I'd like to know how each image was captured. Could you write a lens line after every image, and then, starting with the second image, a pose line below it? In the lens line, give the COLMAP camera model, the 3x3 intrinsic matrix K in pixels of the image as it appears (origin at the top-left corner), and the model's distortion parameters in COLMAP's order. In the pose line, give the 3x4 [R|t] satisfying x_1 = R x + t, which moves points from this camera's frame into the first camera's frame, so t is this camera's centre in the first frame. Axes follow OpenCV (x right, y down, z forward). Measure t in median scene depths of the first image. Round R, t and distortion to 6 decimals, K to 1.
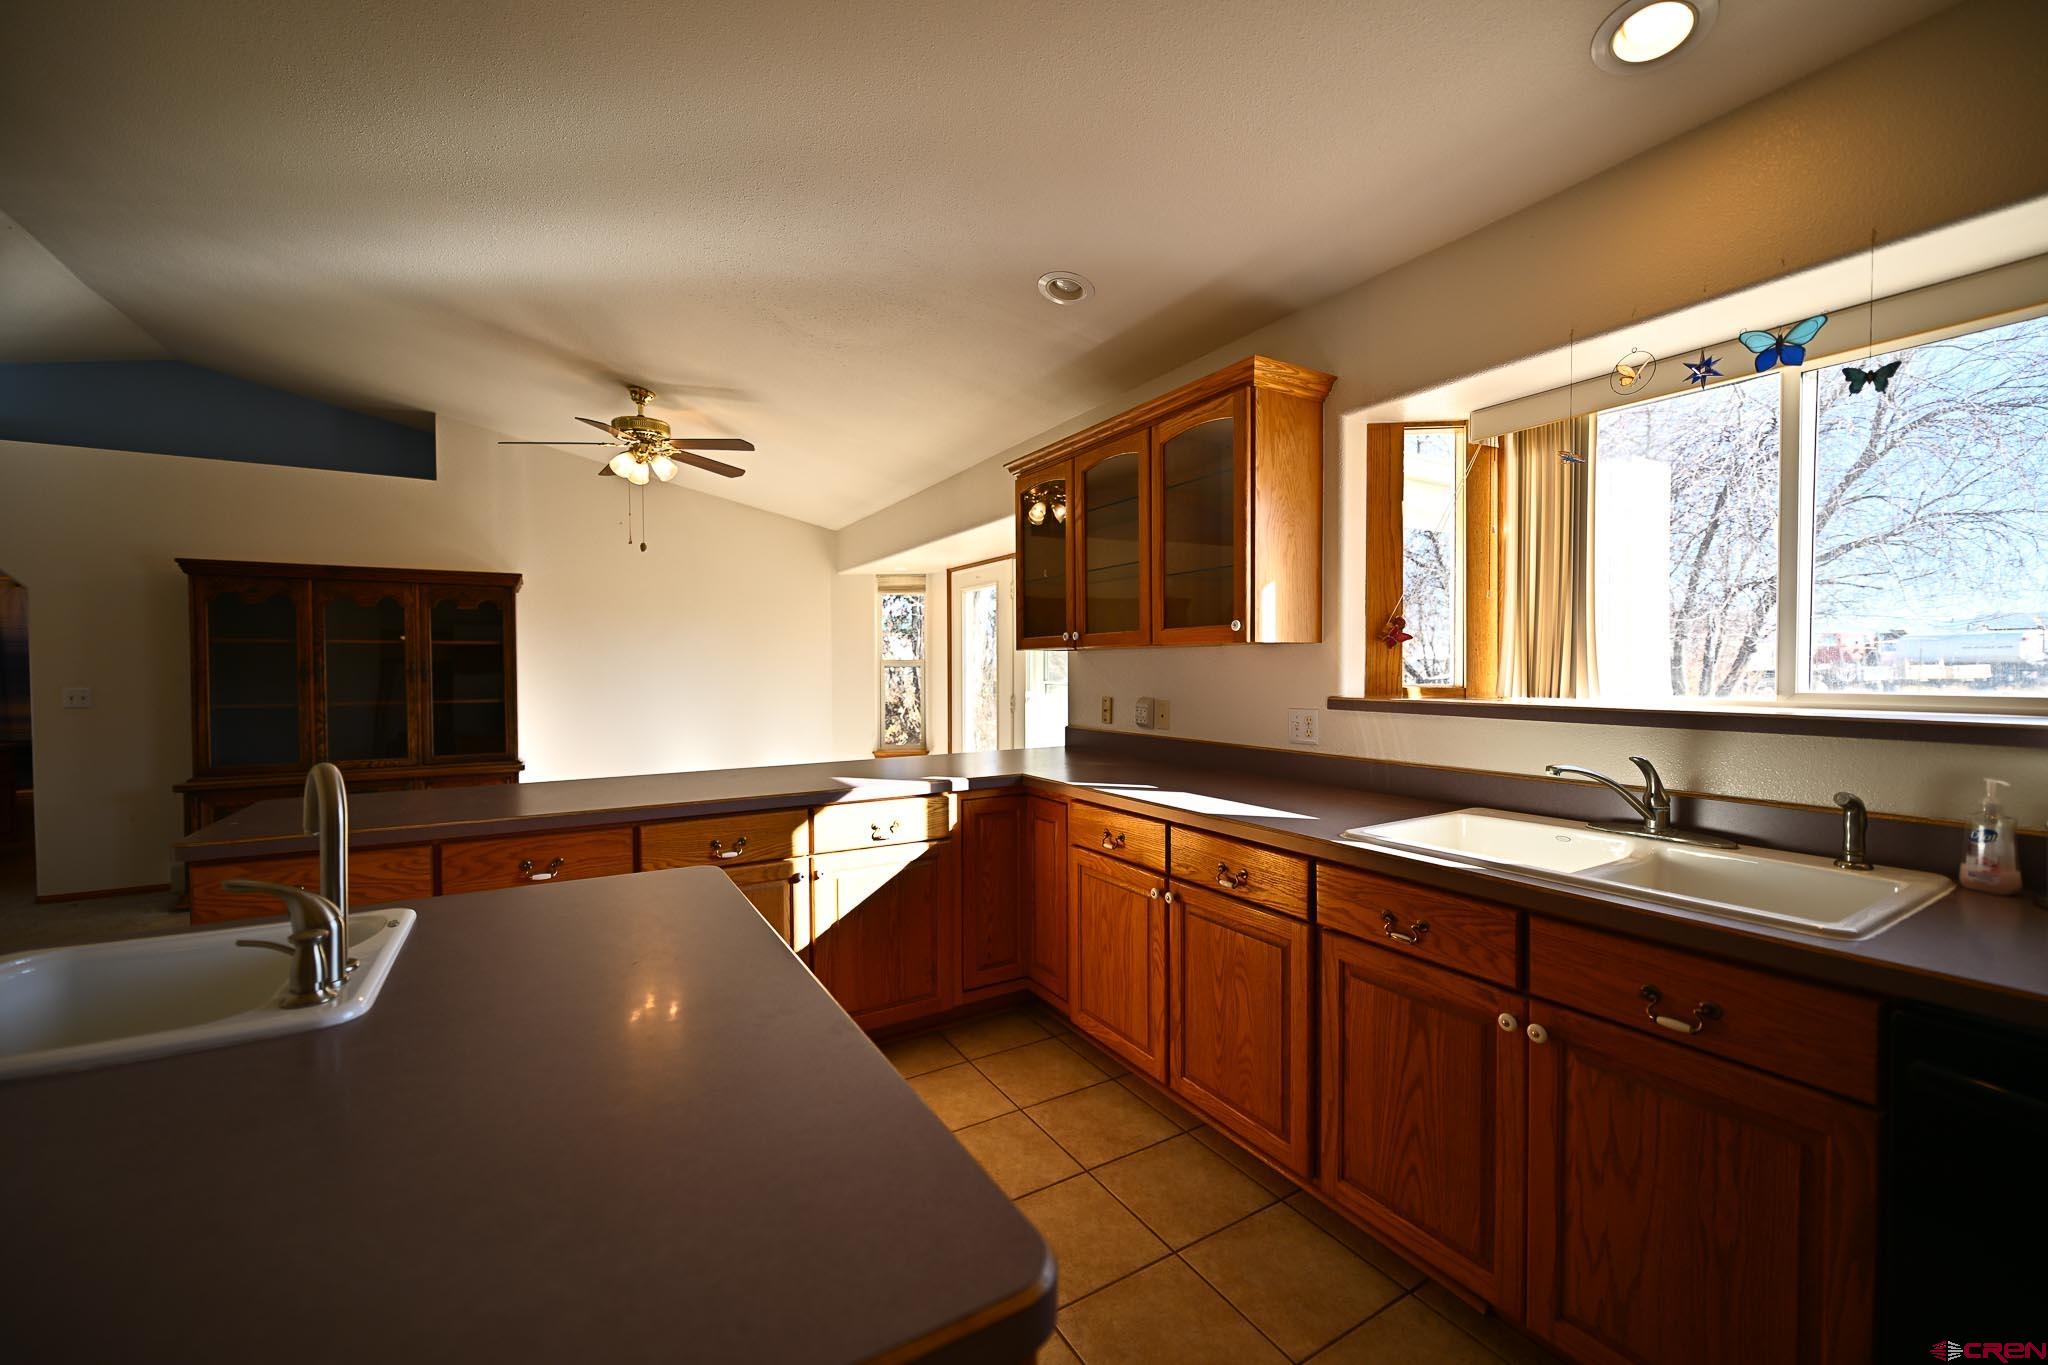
lens RADIAL K [[819.5, 0, 1014.0], [0, 819.5, 682.8], [0, 0, 1]] dist [0.000555, -0.001080]
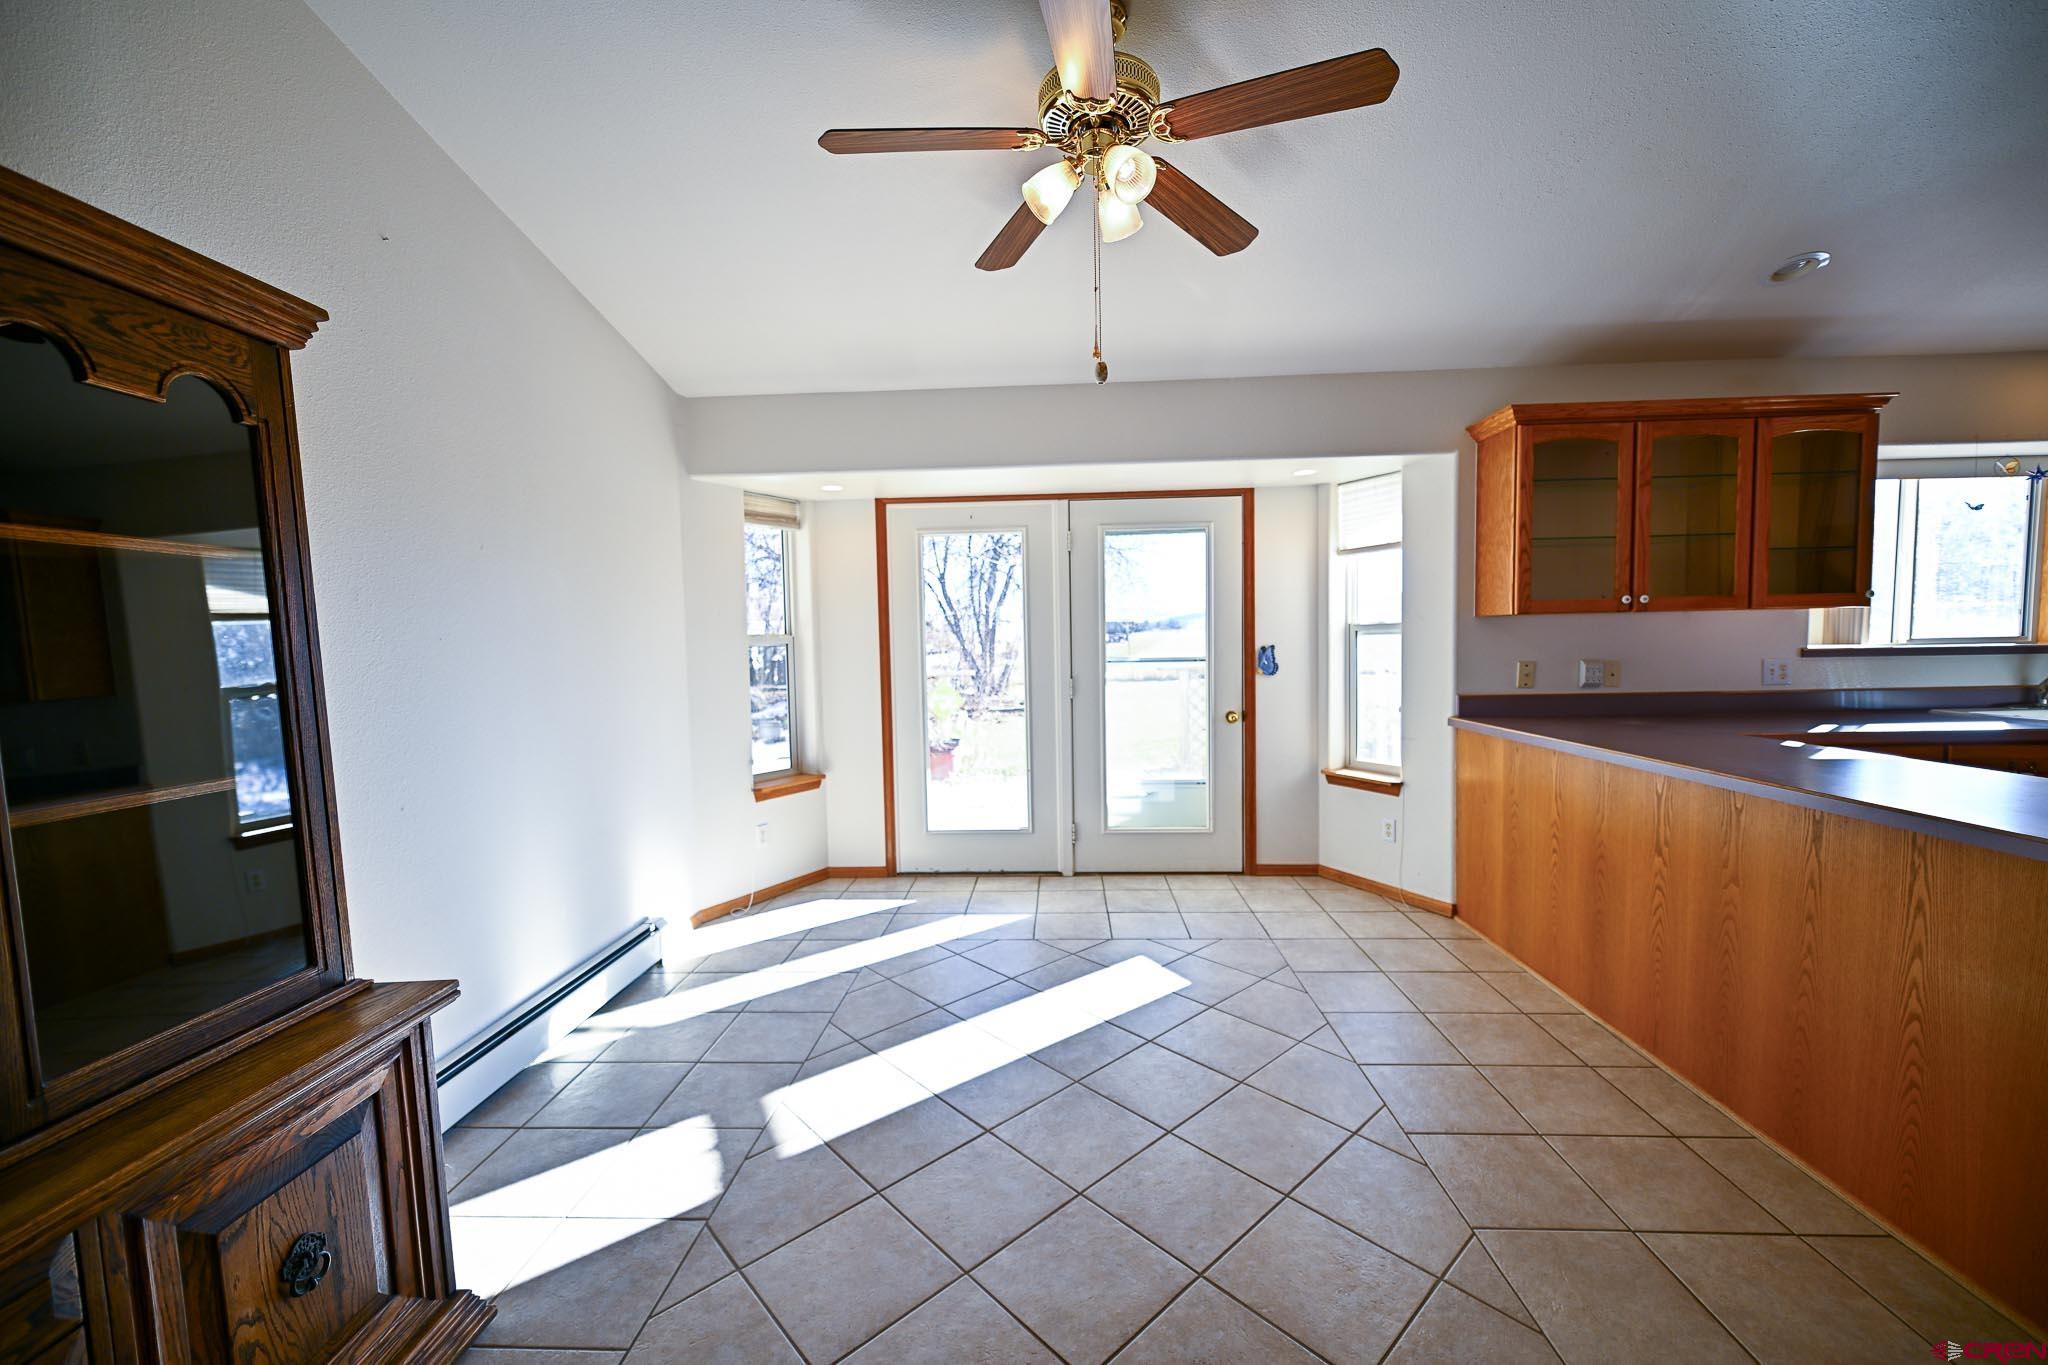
lens RADIAL K [[819.5, 0, 998.3], [0, 819.5, 686.4], [0, 0, 1]] dist [0.000555, -0.001080]
pose [[0.536340, -0.053327, 0.842315, -1.512464], [0.034493, 0.998553, 0.041256, -0.022754], [-0.843297, 0.006927, 0.537404, 1.392564]]
